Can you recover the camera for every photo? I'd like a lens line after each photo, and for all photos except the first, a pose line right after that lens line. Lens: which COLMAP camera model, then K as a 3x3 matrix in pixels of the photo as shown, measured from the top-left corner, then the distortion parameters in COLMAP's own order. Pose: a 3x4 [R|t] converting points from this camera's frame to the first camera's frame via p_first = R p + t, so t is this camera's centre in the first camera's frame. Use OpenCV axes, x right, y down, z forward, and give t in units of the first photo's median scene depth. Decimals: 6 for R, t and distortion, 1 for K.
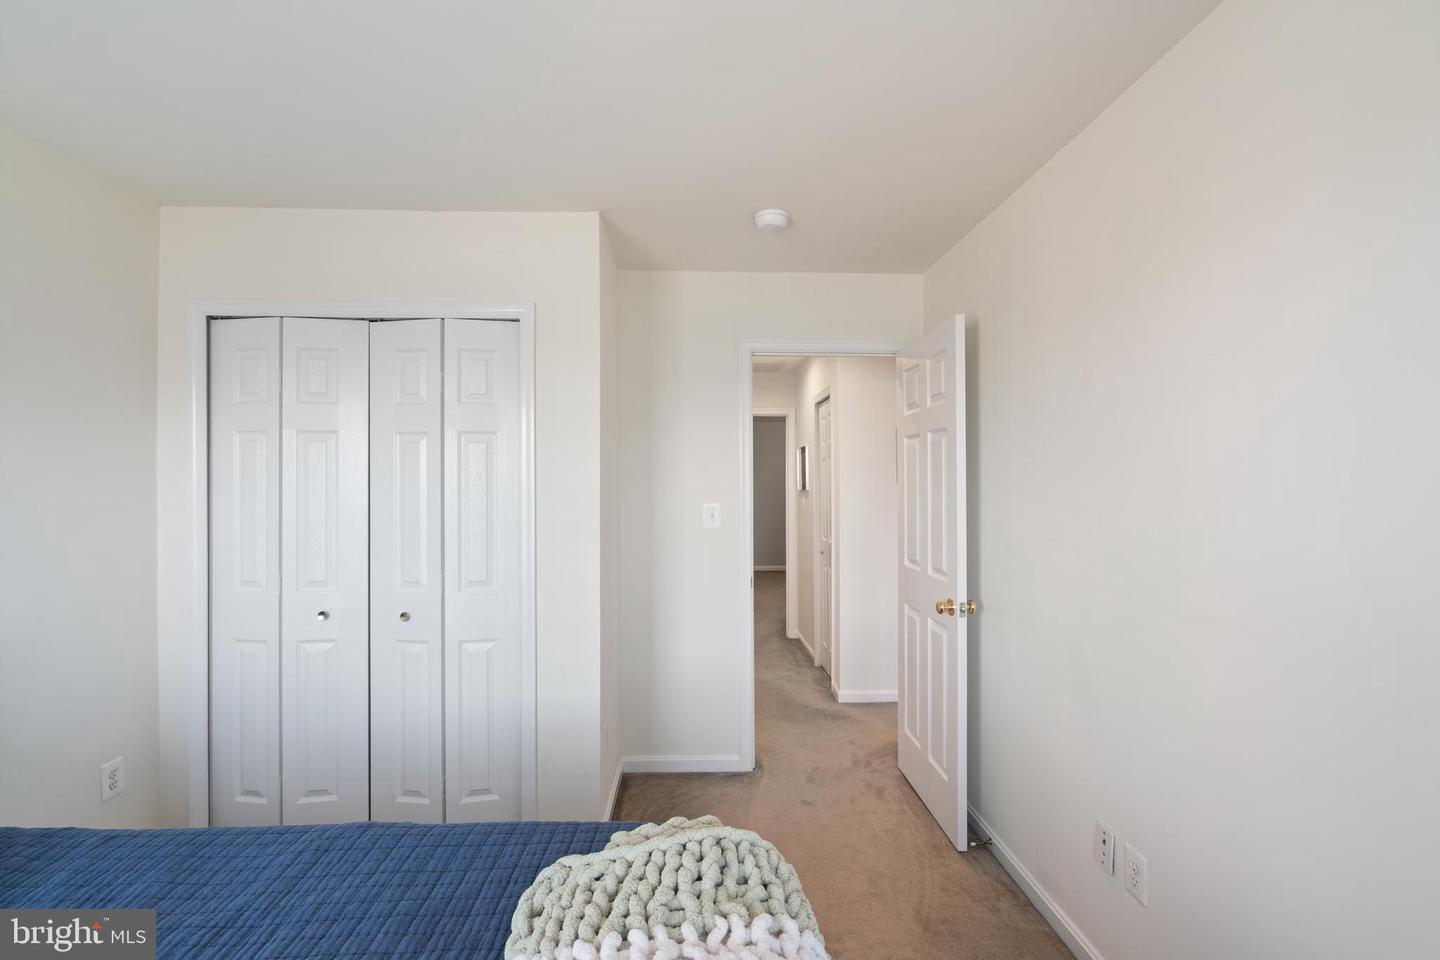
lens RADIAL K [[660.4, 0, 726.3], [0, 660.4, 480.5], [0, 0, 1]] dist [0.005129, -0.000071]
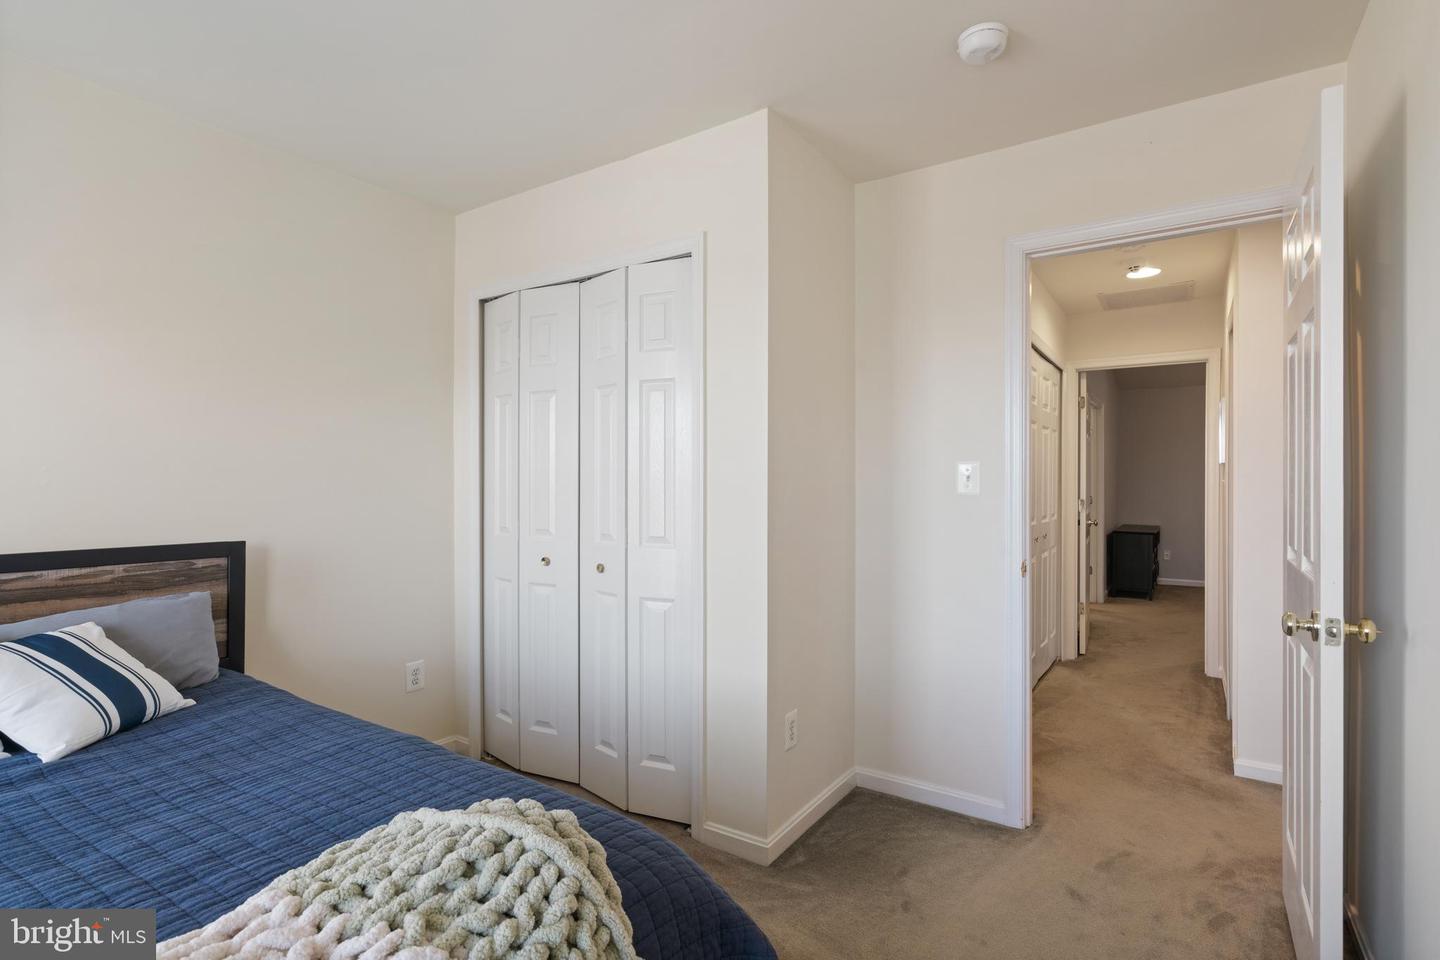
lens RADIAL K [[703.2, 0, 721.4], [0, 703.2, 481.2], [0, 0, 1]] dist [0.004296, 0.003078]
pose [[0.810315, 0.000507, -0.585994, 0.290115], [0.002678, 0.999986, 0.004568, 0.067219], [0.585988, -0.005271, 0.810302, 0.232681]]
